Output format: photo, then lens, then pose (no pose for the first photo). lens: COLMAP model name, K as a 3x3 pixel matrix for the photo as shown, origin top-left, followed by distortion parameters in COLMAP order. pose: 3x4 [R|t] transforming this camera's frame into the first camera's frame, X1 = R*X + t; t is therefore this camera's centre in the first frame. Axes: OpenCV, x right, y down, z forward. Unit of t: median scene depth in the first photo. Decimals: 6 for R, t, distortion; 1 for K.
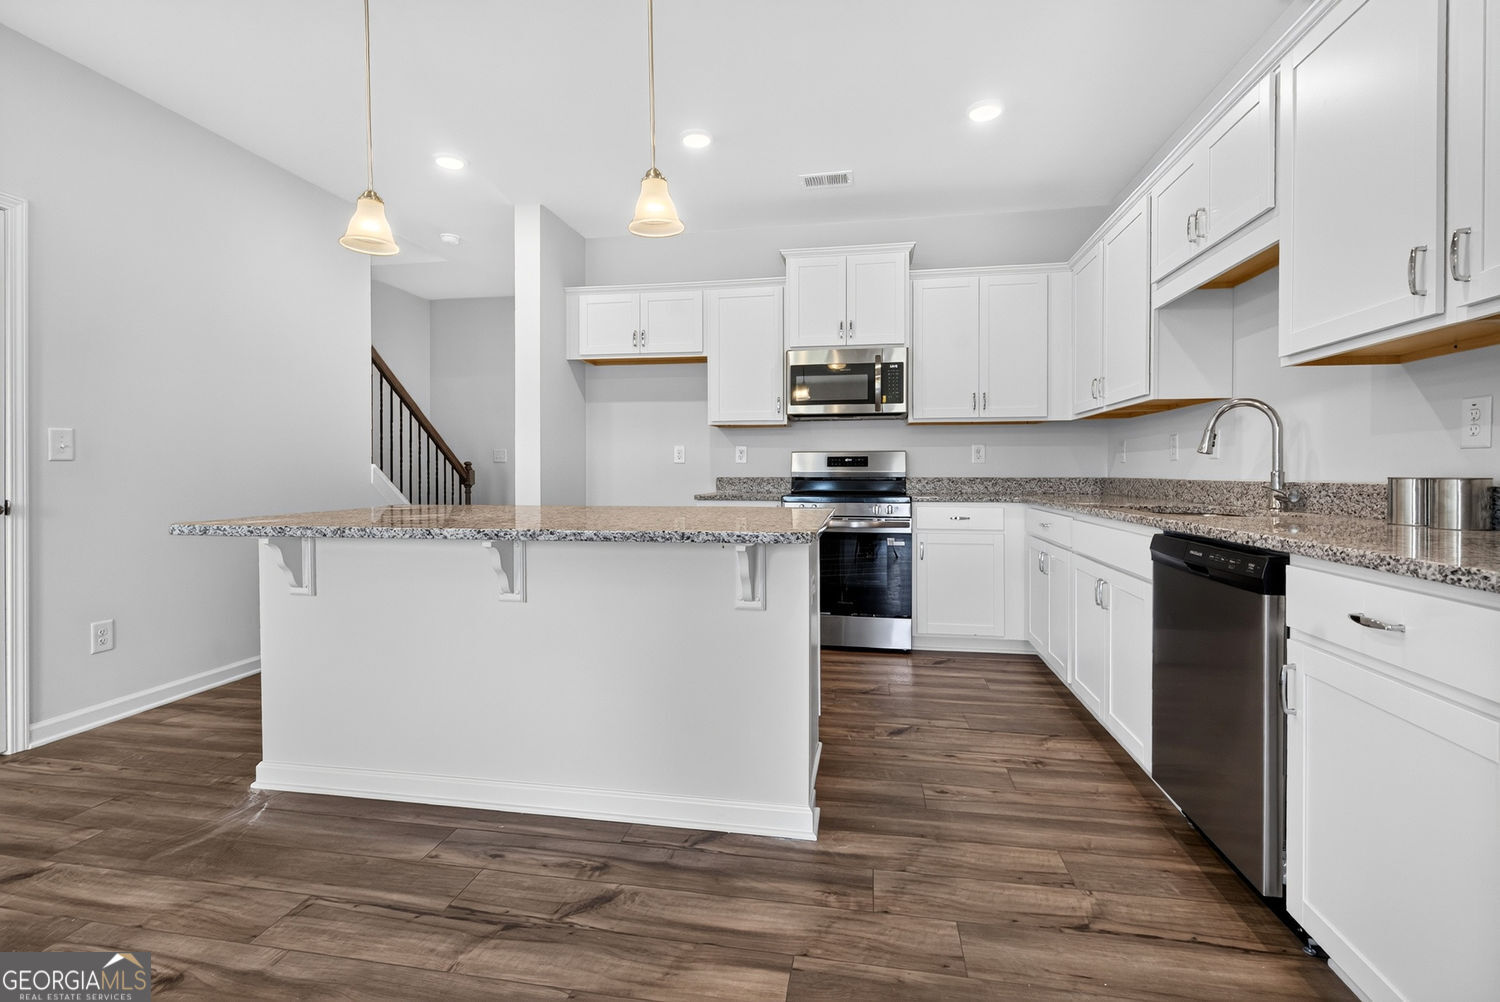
lens RADIAL K [[669.3, 0, 744.8], [0, 669.3, 471.7], [0, 0, 1]] dist [0.002418, 0.000280]
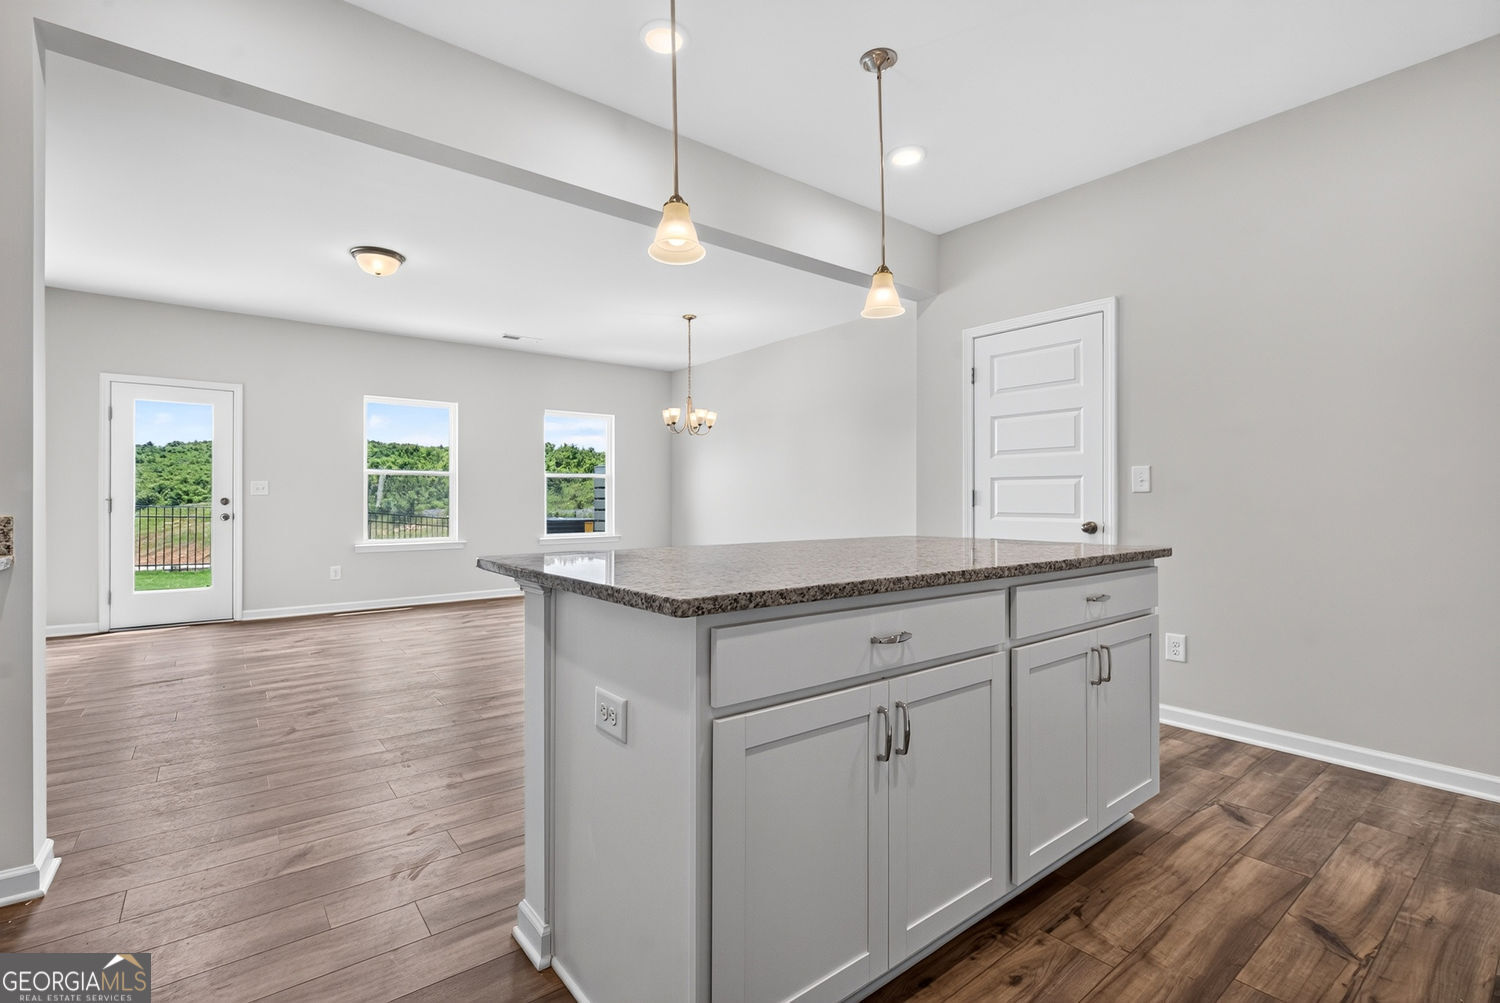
lens RADIAL K [[677.5, 0, 748.9], [0, 677.5, 497.0], [0, 0, 1]] dist [0.001442, -0.000373]
pose [[-0.666997, -0.001113, -0.745059, 0.283467], [-0.001721, 0.999999, 0.000046, -0.005133], [0.745058, 0.001313, -0.666998, 0.921397]]
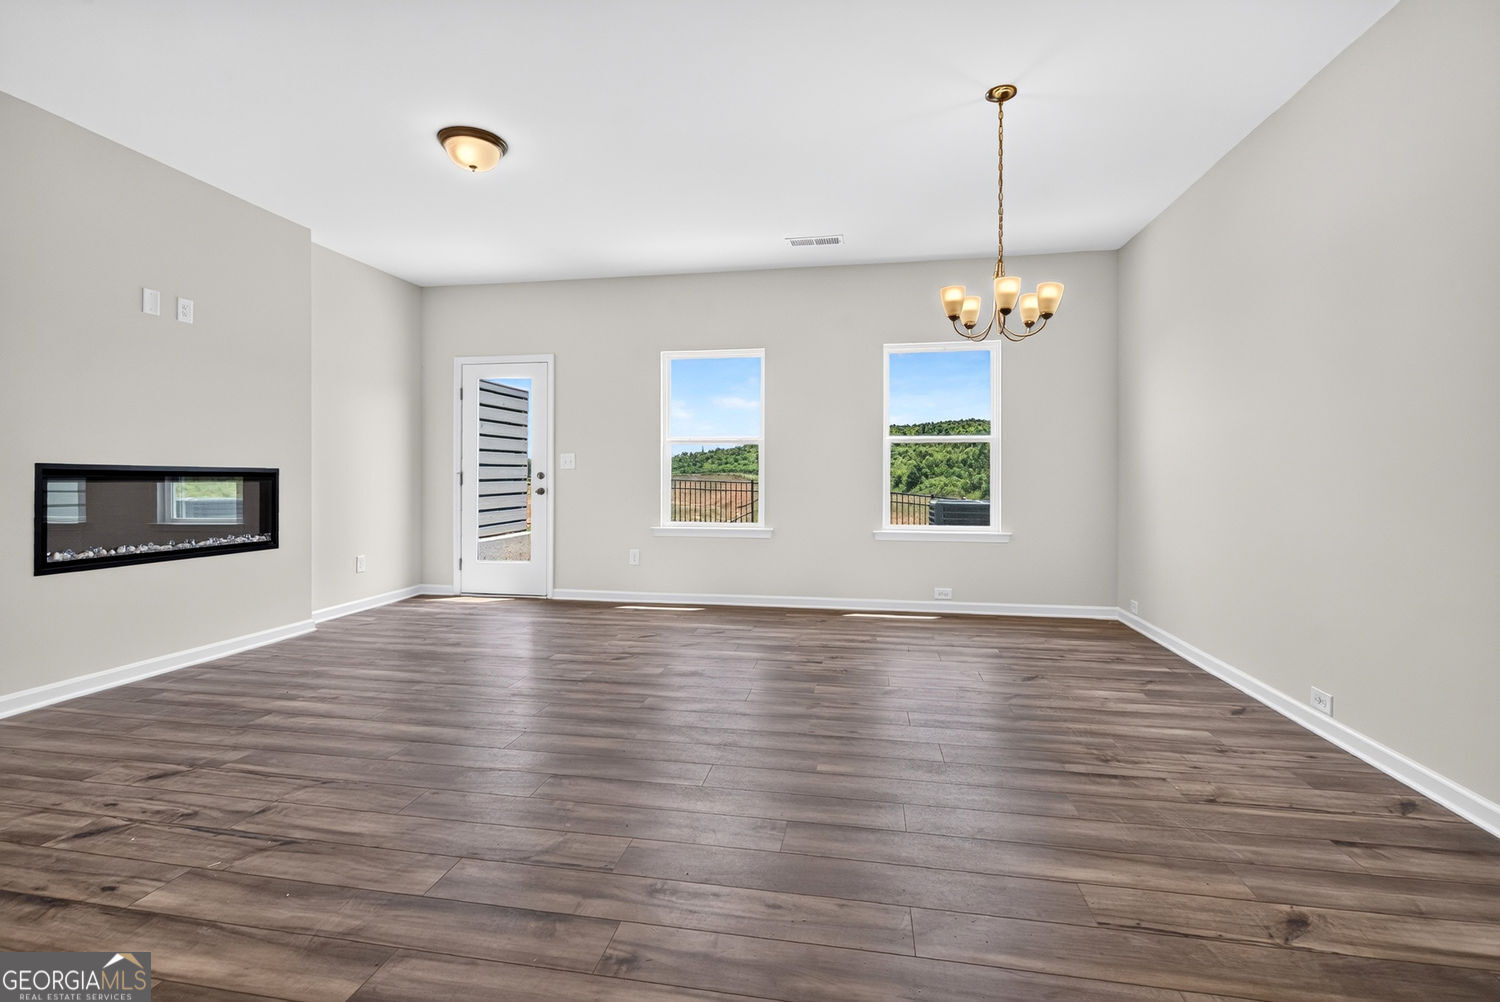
lens RADIAL K [[685.7, 0, 743.0], [0, 685.7, 478.7], [0, 0, 1]] dist [-0.001775, -0.000287]
pose [[-0.999991, -0.001326, 0.004096, -0.553394], [-0.001289, 0.999958, 0.009036, -0.000268], [-0.004108, 0.009030, -0.999951, 0.516226]]
